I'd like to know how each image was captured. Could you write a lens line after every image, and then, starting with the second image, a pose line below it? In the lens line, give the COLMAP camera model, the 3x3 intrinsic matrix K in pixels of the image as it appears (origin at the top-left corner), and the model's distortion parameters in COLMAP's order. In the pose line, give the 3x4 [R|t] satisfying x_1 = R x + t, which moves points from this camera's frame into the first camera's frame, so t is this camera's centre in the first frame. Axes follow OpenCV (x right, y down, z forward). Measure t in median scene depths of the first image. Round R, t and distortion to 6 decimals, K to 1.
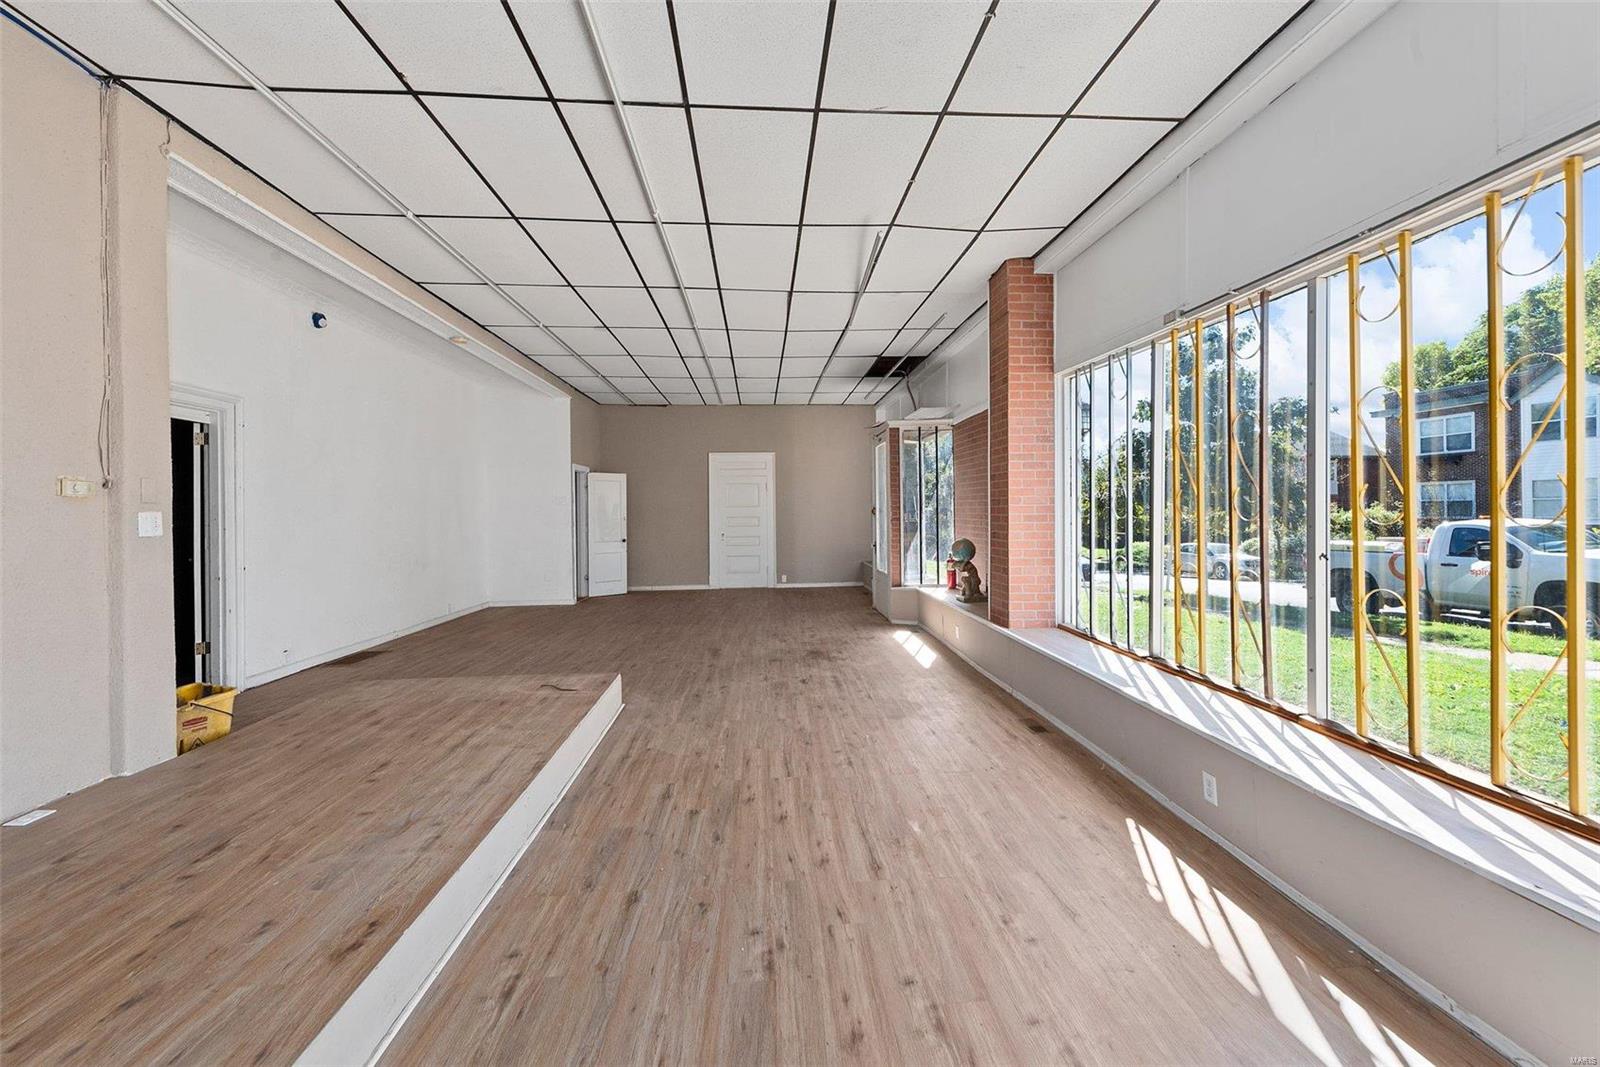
lens RADIAL K [[650.0, 0, 804.9], [0, 650.0, 522.1], [0, 0, 1]] dist [0.011794, -0.001734]
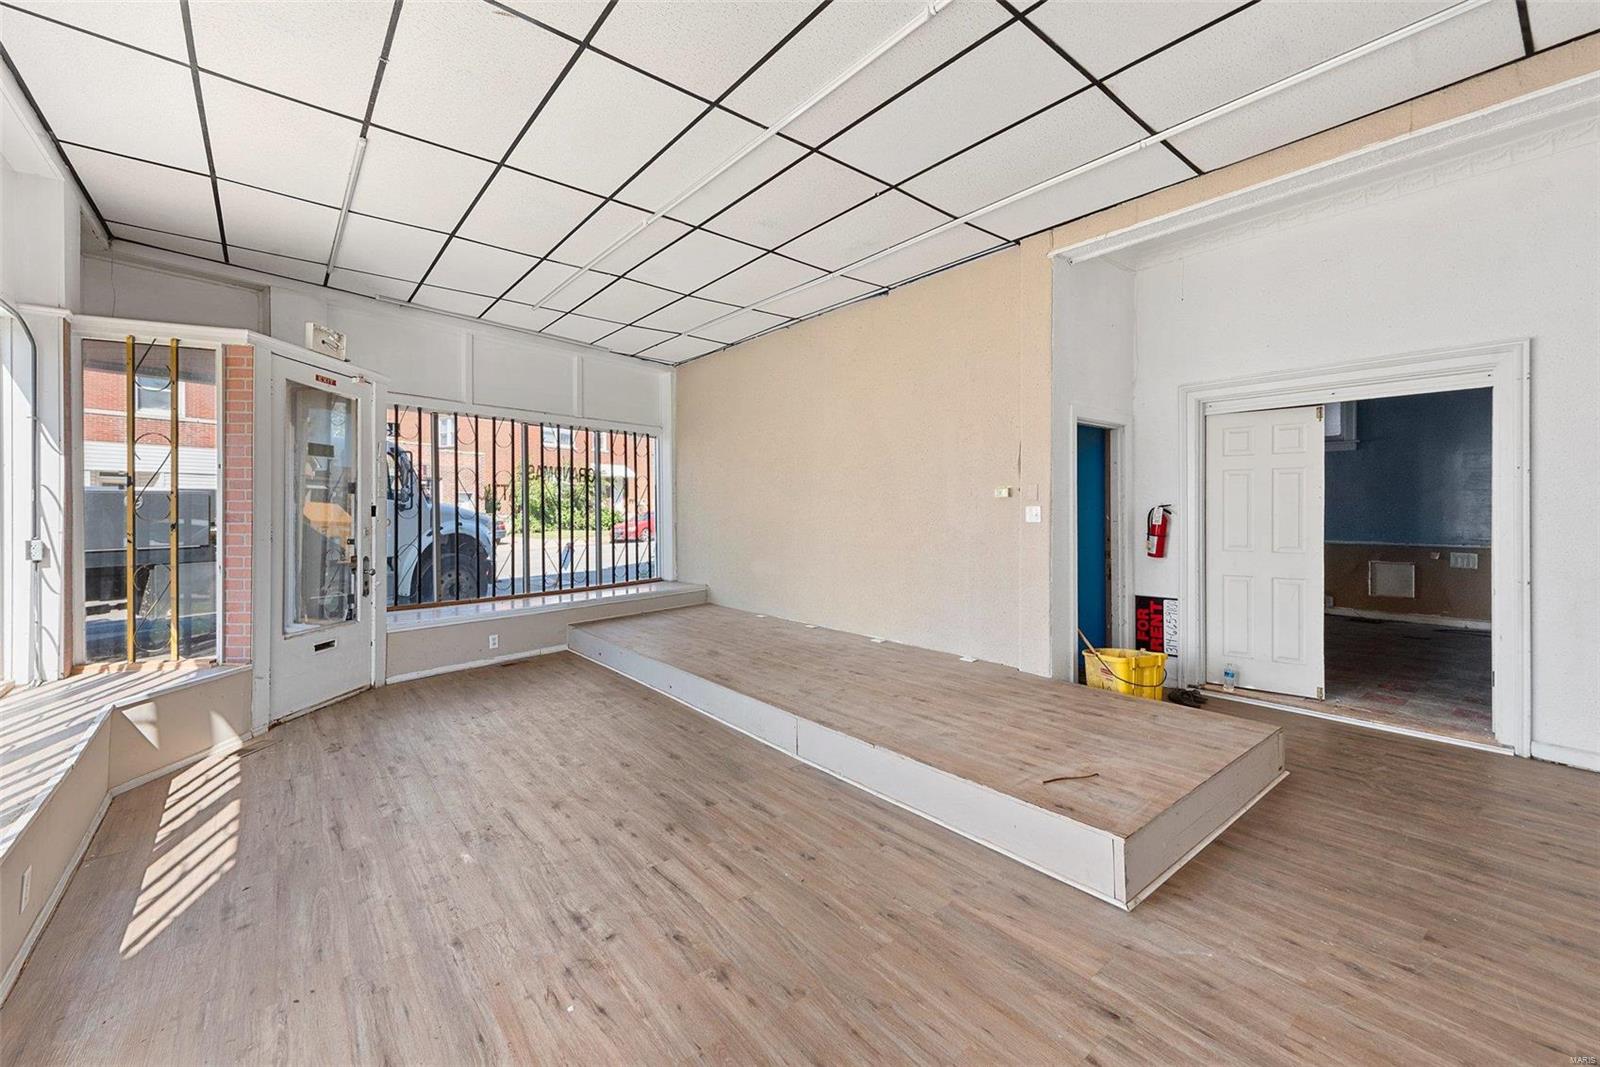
lens RADIAL K [[650.0, 0, 813.4], [0, 650.0, 509.9], [0, 0, 1]] dist [0.011794, -0.001734]
pose [[-0.812780, 0.013101, -0.582423, 0.268037], [0.000475, 0.999762, 0.021826, -0.035885], [0.582570, 0.017463, -0.812593, 1.789656]]
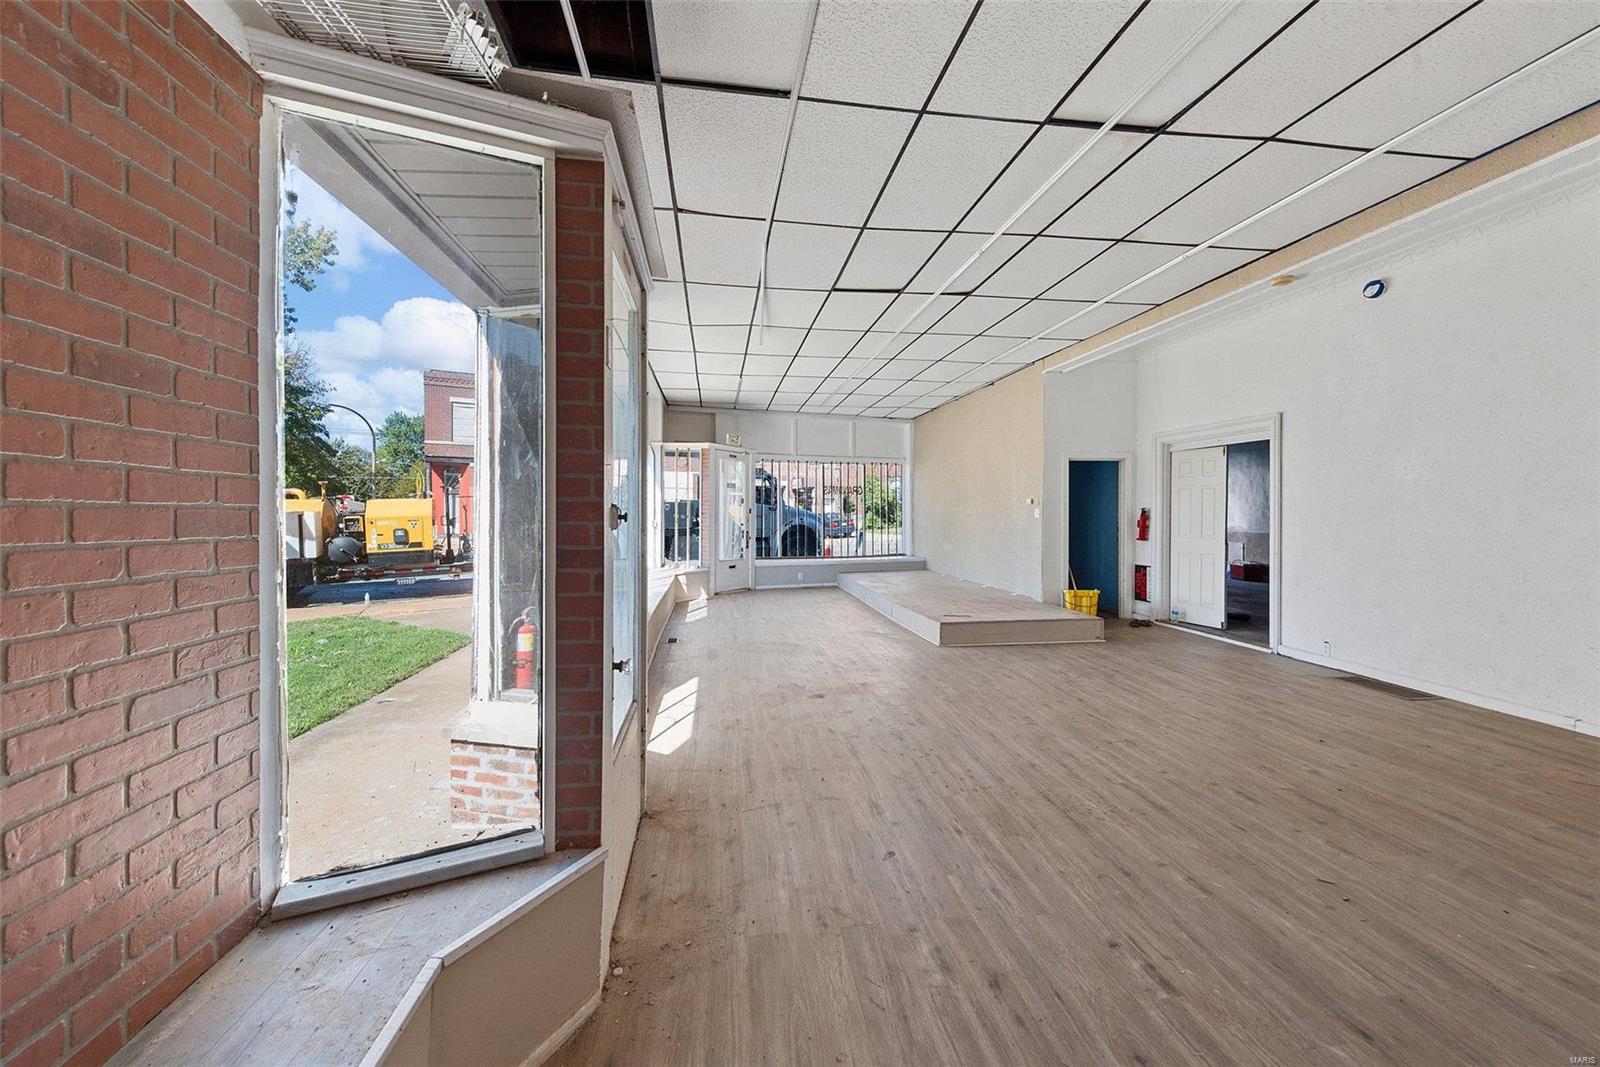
lens RADIAL K [[650.0, 0, 808.1], [0, 650.0, 516.8], [0, 0, 1]] dist [0.011794, -0.001734]
pose [[-0.997402, 0.012396, -0.070967, 0.144867], [0.010402, 0.999542, 0.028402, -0.066606], [0.071287, 0.027590, -0.997074, 3.512167]]
